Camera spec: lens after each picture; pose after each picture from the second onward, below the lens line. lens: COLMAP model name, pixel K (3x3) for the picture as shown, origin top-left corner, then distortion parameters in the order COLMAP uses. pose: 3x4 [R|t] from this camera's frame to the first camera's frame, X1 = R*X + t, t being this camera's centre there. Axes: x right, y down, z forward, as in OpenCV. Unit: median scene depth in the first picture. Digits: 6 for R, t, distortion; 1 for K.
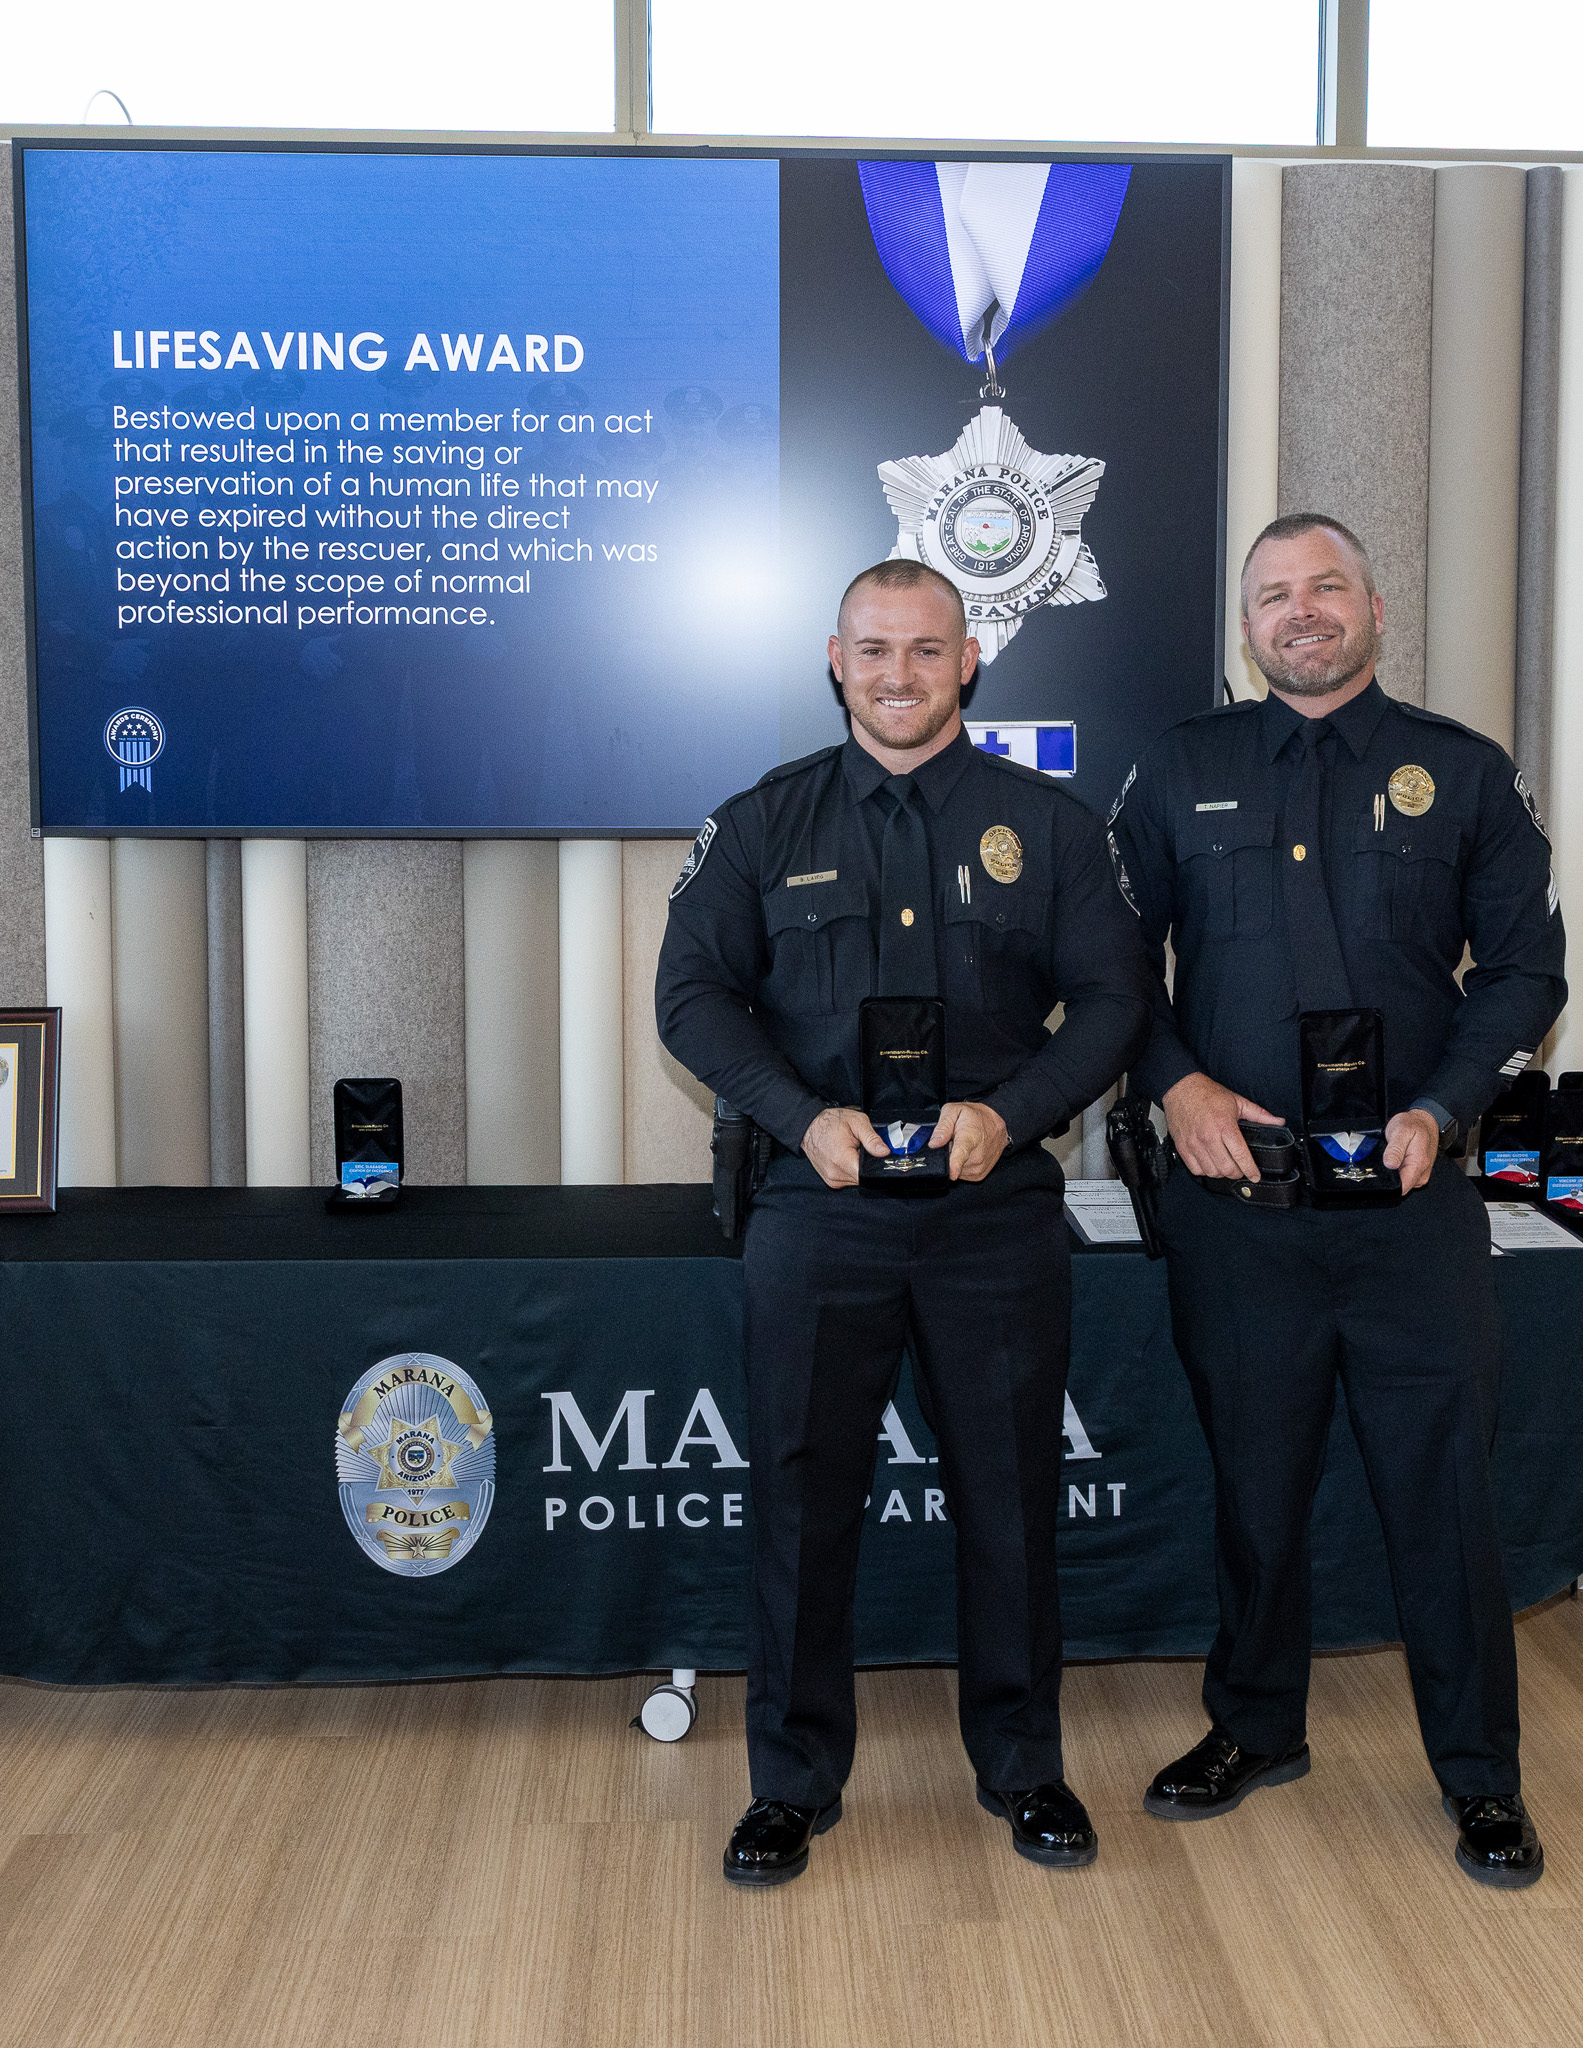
lens RADIAL K [[2741.4, 0, 895.1], [0, 2741.4, 910.0], [0, 0, 1]] dist [0.012680, 0.000000]
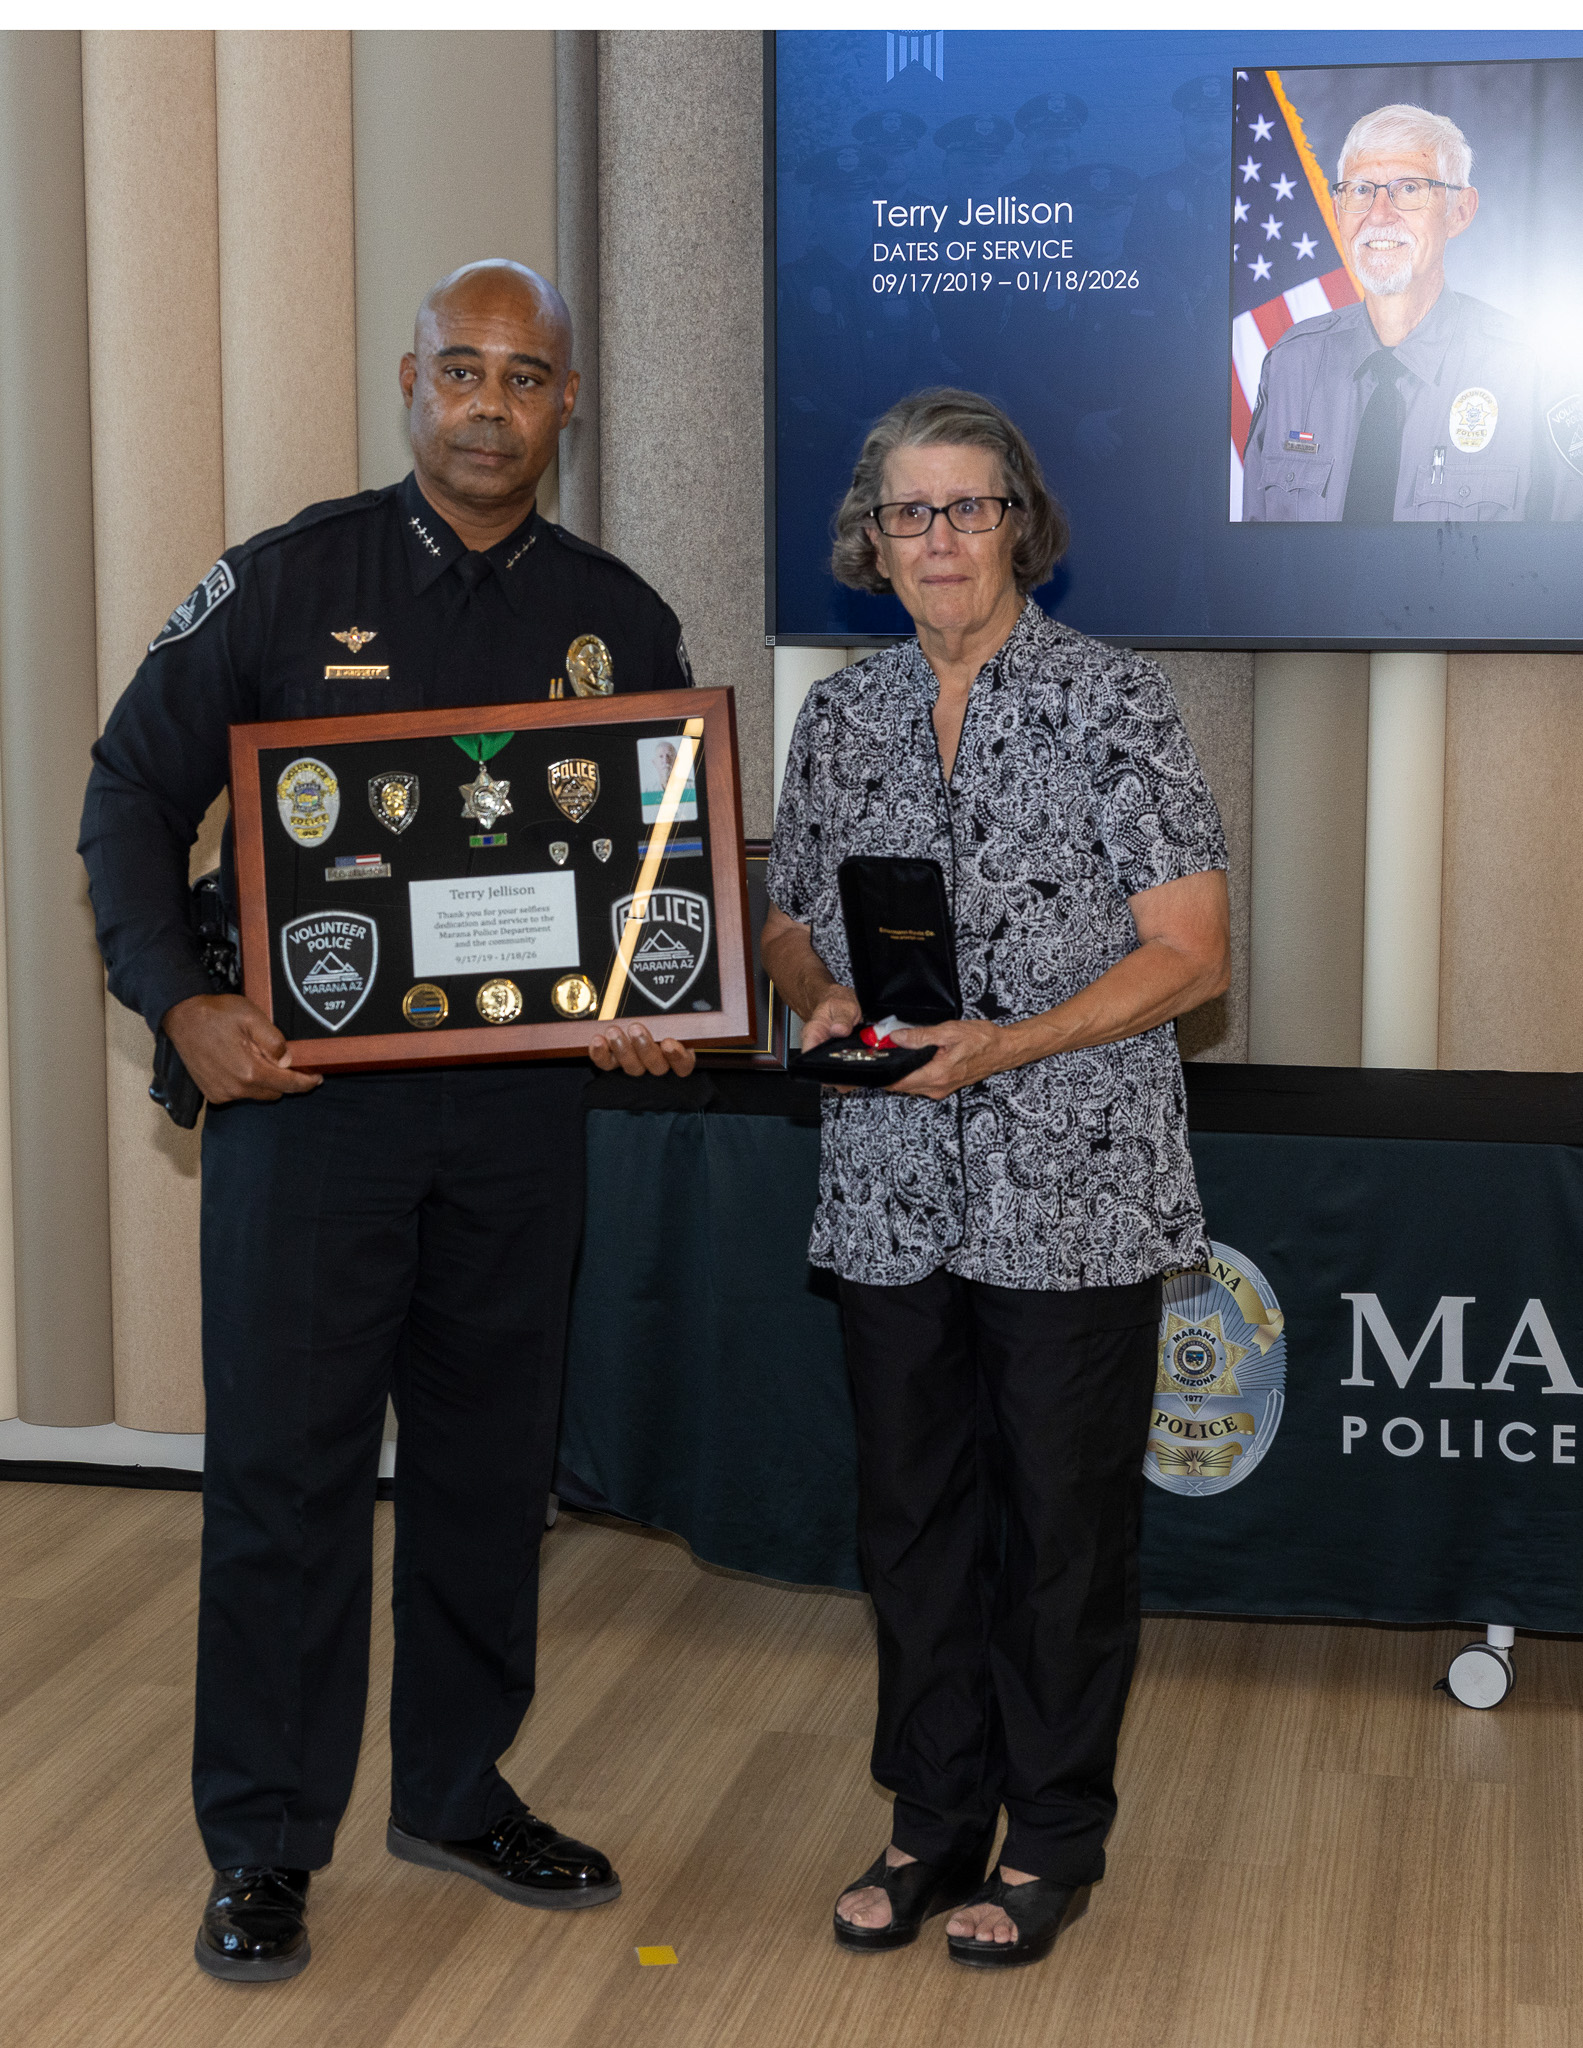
lens RADIAL K [[3803.1, 0, 685.5], [0, 3803.1, 1014.7], [0, 0, 1]] dist [0.013506, 0.000000]
pose [[0.960401, 0.032276, -0.276747, 0.001061], [-0.015743, 0.997967, 0.061757, 0.017776], [0.278177, -0.054954, 0.958956, -0.194557]]
